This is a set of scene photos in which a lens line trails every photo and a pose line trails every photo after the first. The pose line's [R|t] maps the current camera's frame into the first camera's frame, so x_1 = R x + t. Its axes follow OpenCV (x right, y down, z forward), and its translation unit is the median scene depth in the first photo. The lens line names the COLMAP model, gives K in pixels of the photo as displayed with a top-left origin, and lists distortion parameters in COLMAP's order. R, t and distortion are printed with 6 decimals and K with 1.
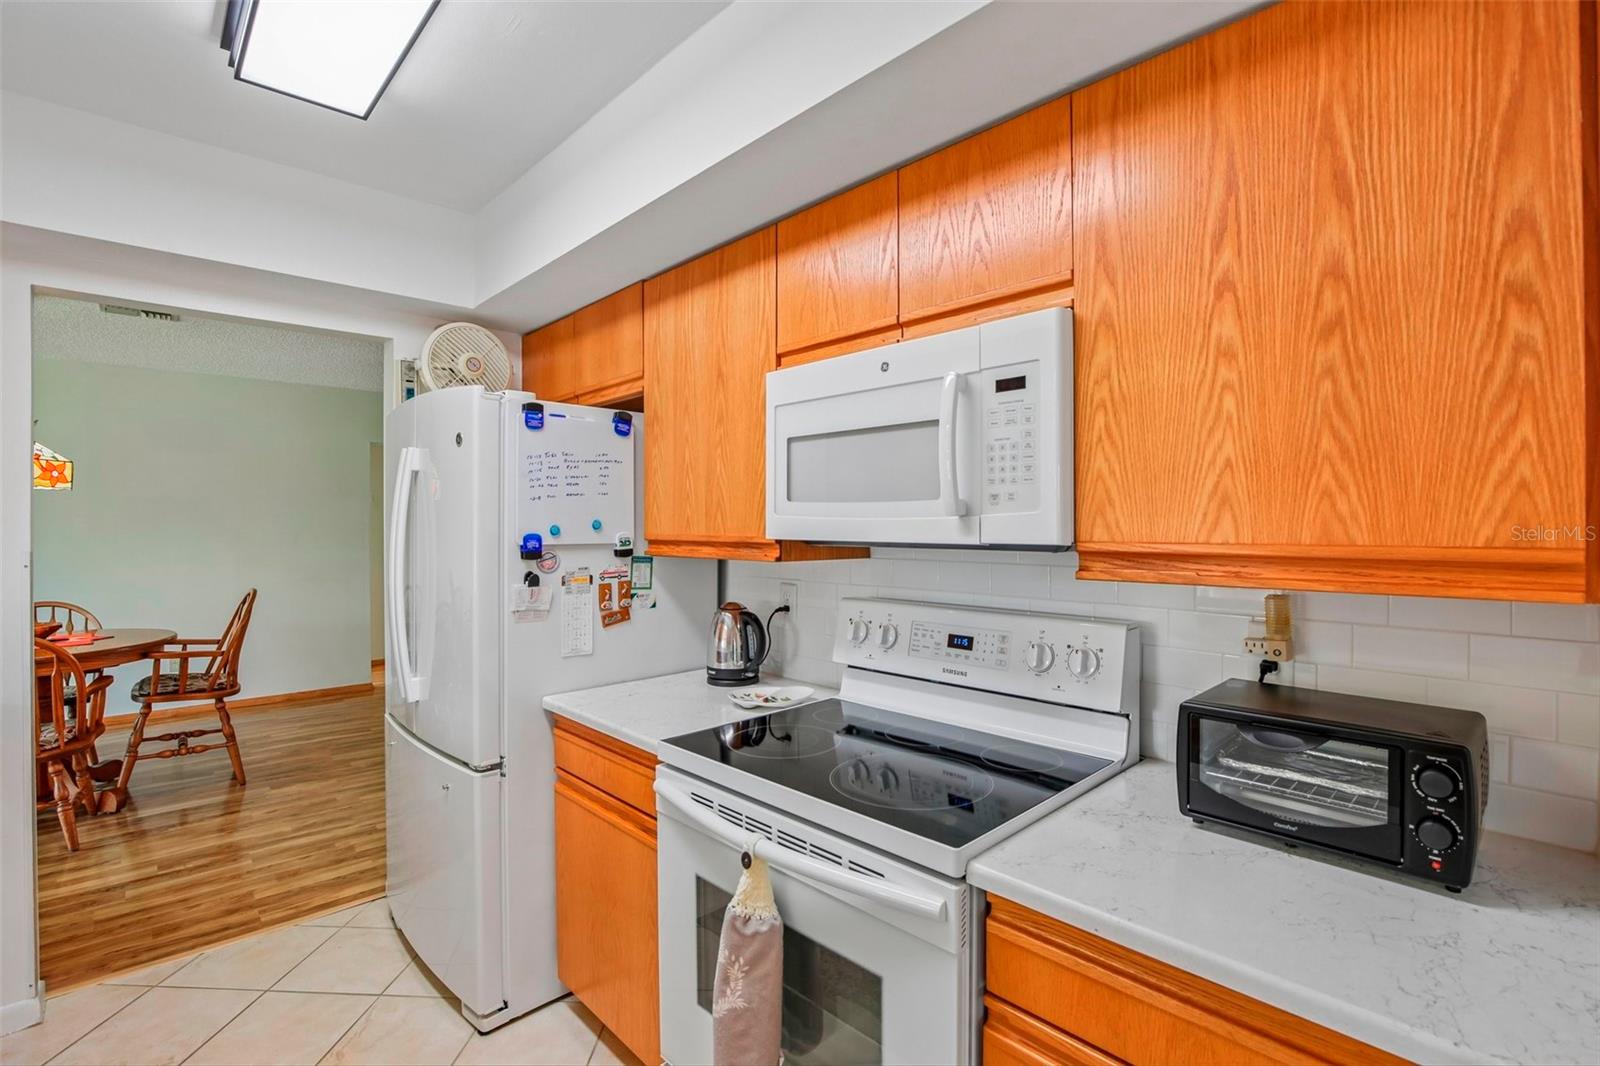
lens RADIAL K [[727.3, 0, 815.0], [0, 727.3, 524.3], [0, 0, 1]] dist [-0.026485, 0.001261]
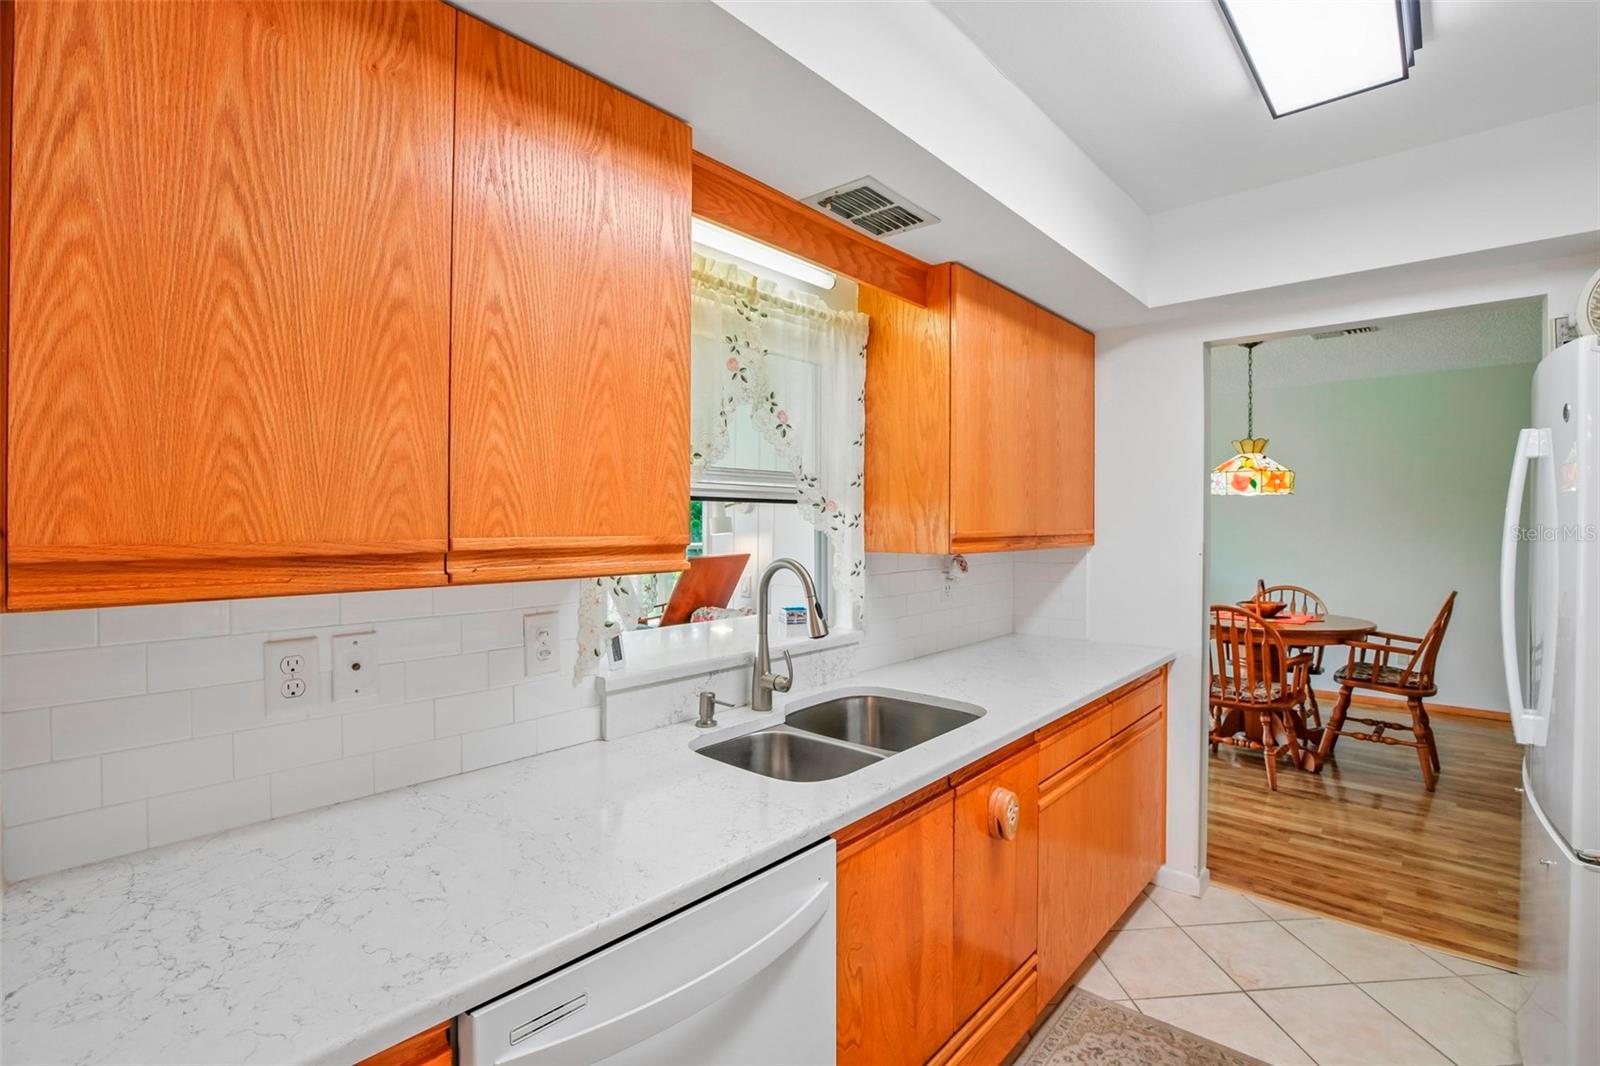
lens RADIAL K [[727.3, 0, 815.0], [0, 727.3, 524.3], [0, 0, 1]] dist [-0.026485, 0.001261]
pose [[0.076310, 0.004983, -0.997072, 0.111662], [-0.003667, 0.999982, 0.004717, -0.000631], [0.997077, 0.003297, 0.076327, 0.095575]]
